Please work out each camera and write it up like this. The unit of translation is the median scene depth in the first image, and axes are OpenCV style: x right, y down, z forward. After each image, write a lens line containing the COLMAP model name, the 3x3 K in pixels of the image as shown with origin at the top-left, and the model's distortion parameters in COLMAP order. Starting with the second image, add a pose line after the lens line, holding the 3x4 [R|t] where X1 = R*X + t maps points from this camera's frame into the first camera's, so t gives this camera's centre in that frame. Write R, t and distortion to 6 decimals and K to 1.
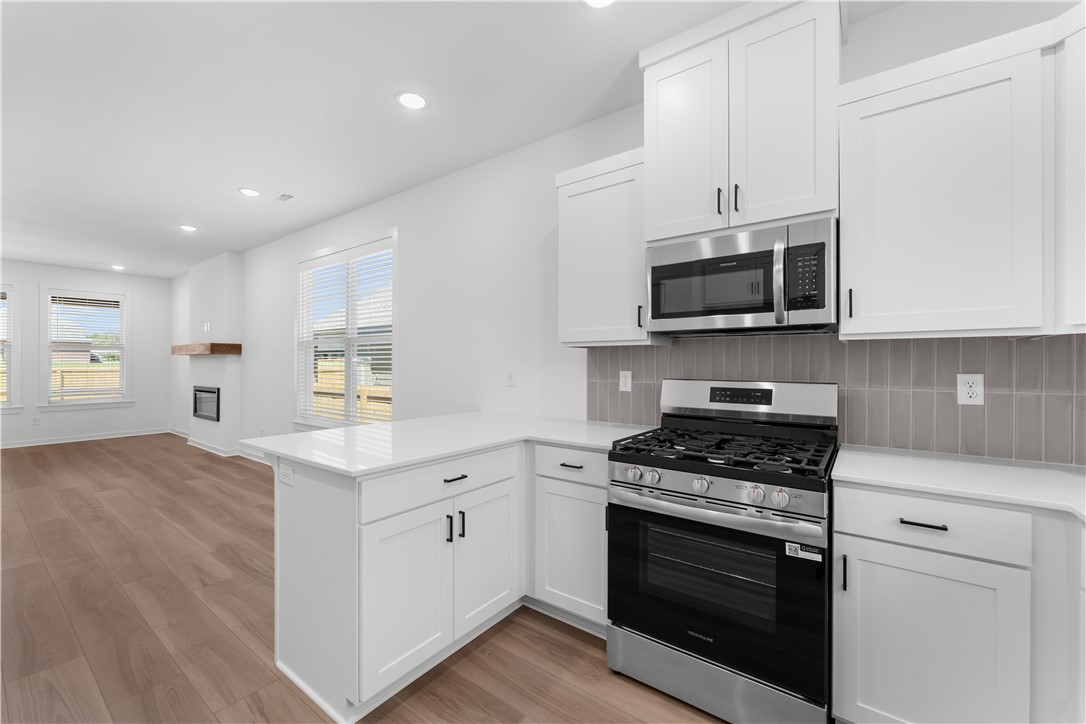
lens RADIAL K [[441.3, 0, 542.7], [0, 441.3, 364.2], [0, 0, 1]] dist [0.000494, -0.000033]
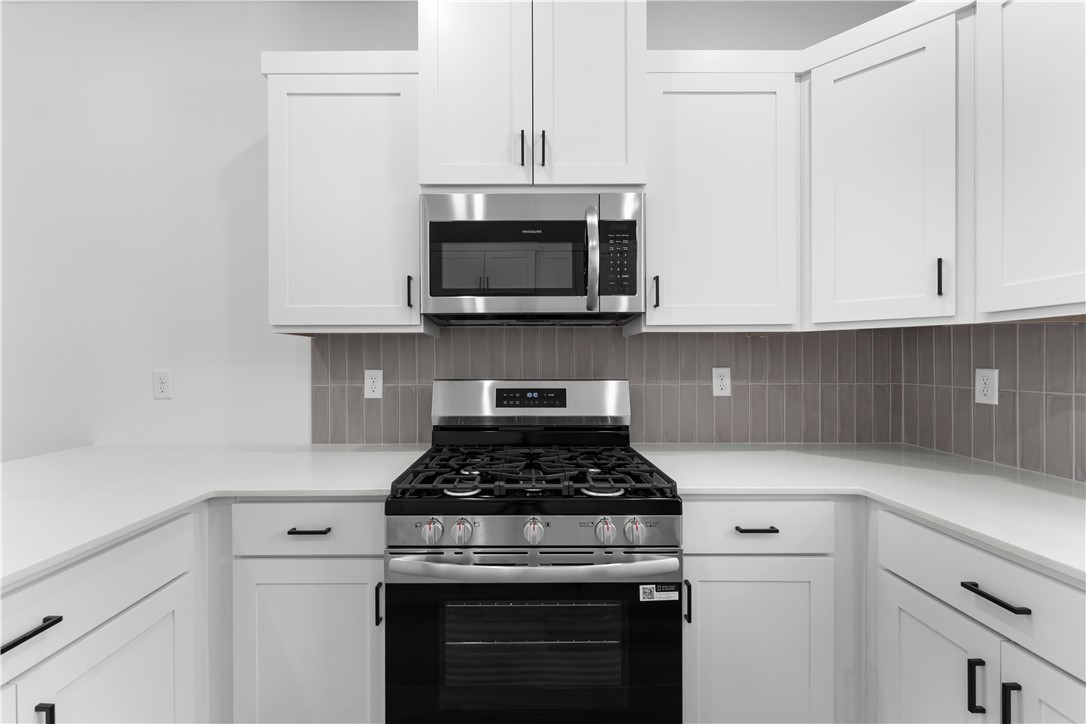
lens RADIAL K [[461.5, 0, 535.8], [0, 461.5, 359.4], [0, 0, 1]] dist [0.000391, -0.000512]
pose [[0.803052, -0.001805, 0.595906, -0.058697], [0.005136, 0.999979, -0.003892, 0.003333], [-0.595887, 0.006186, 0.803045, 0.314230]]
